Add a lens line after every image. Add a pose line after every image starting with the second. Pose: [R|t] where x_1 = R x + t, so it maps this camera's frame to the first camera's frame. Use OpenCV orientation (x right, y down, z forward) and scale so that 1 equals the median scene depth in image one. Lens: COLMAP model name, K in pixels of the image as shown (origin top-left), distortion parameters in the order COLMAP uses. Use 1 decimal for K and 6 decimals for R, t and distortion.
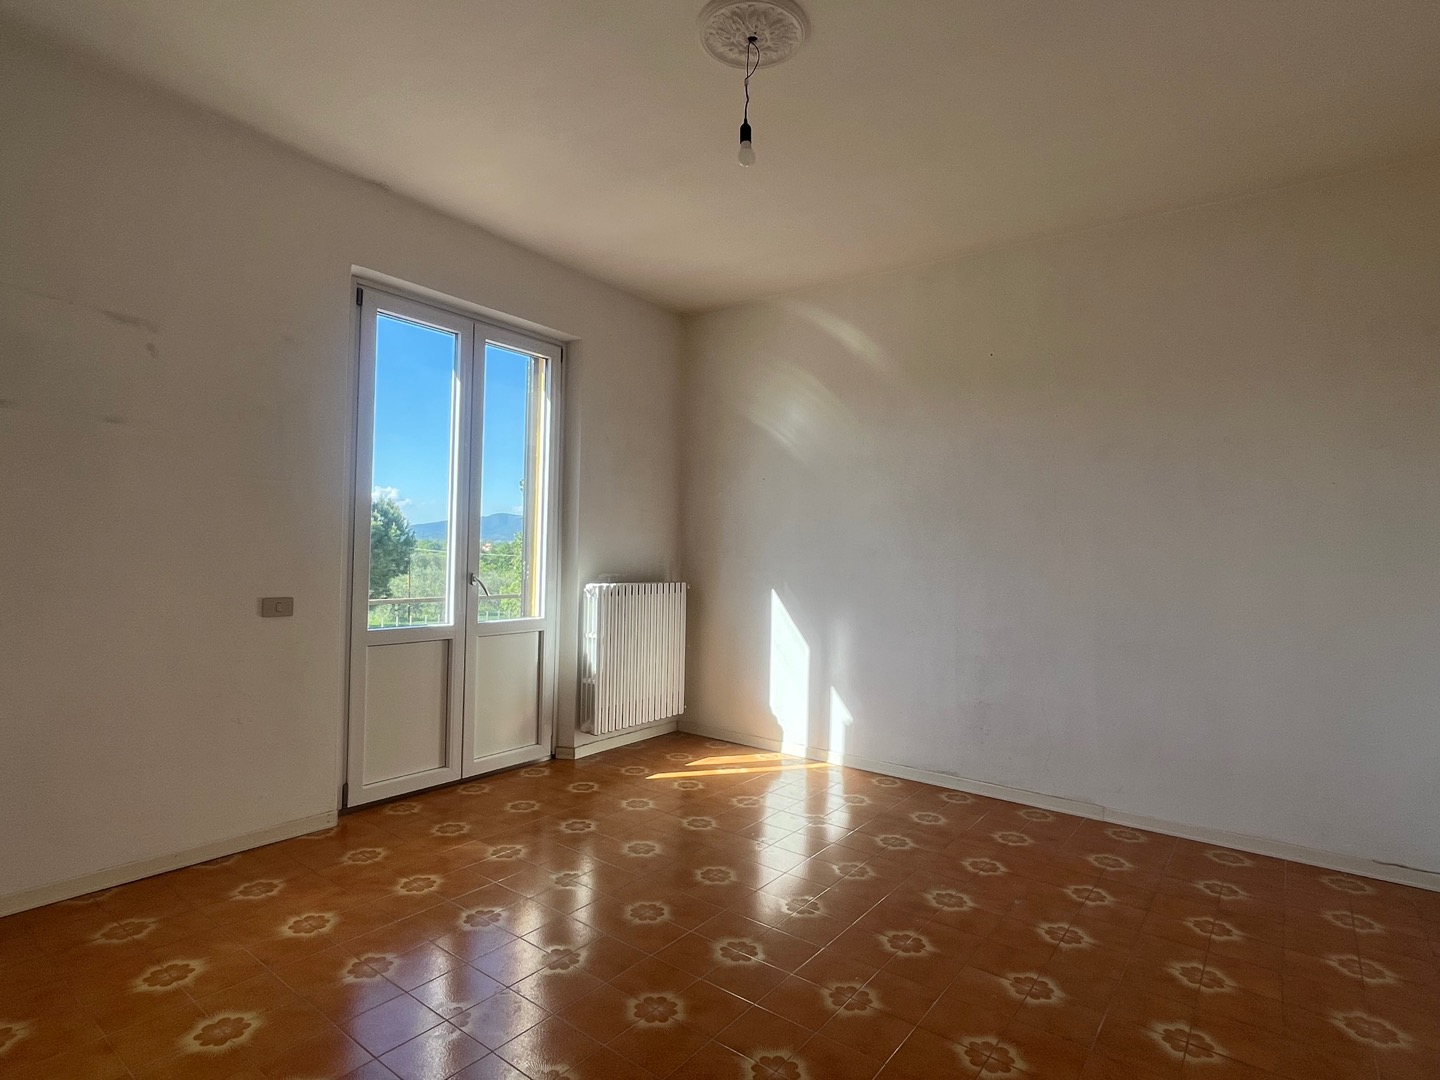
lens RADIAL K [[758.5, 0, 720.0], [0, 758.5, 540.0], [0, 0, 1]] dist [-0.002285, -0.000963]
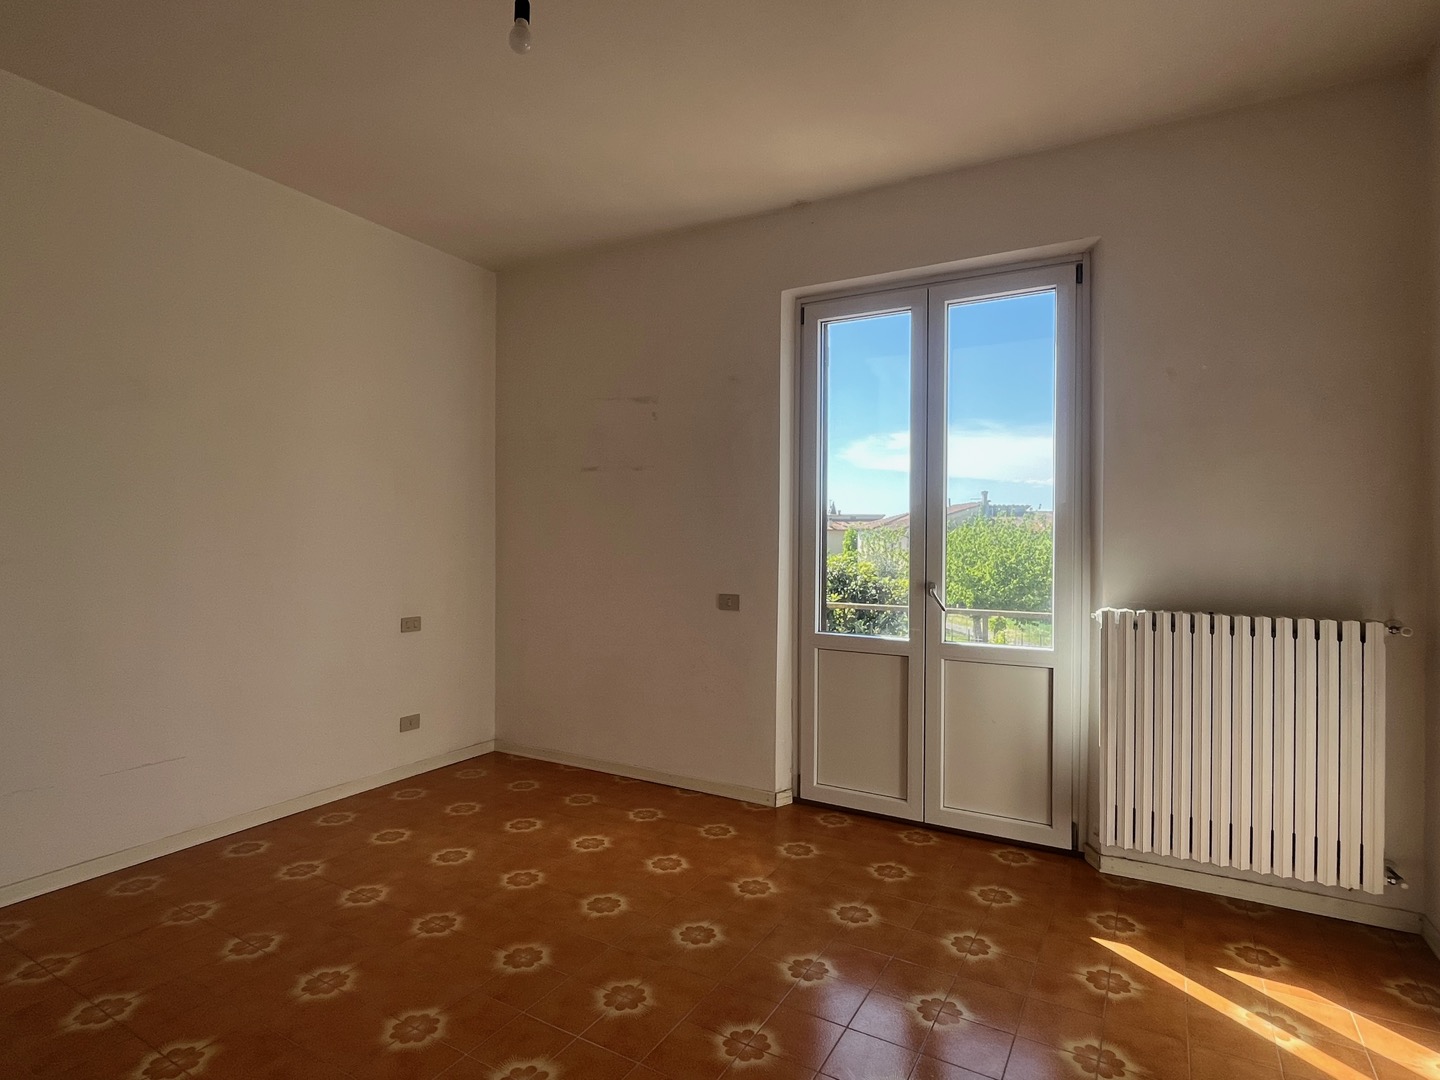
lens RADIAL K [[758.5, 0, 720.0], [0, 758.5, 540.0], [0, 0, 1]] dist [-0.002285, -0.000963]
pose [[0.118258, -0.020153, -0.992778, 0.541129], [0.008662, 0.999777, -0.019263, 0.010977], [0.992945, -0.006322, 0.118406, 0.740964]]
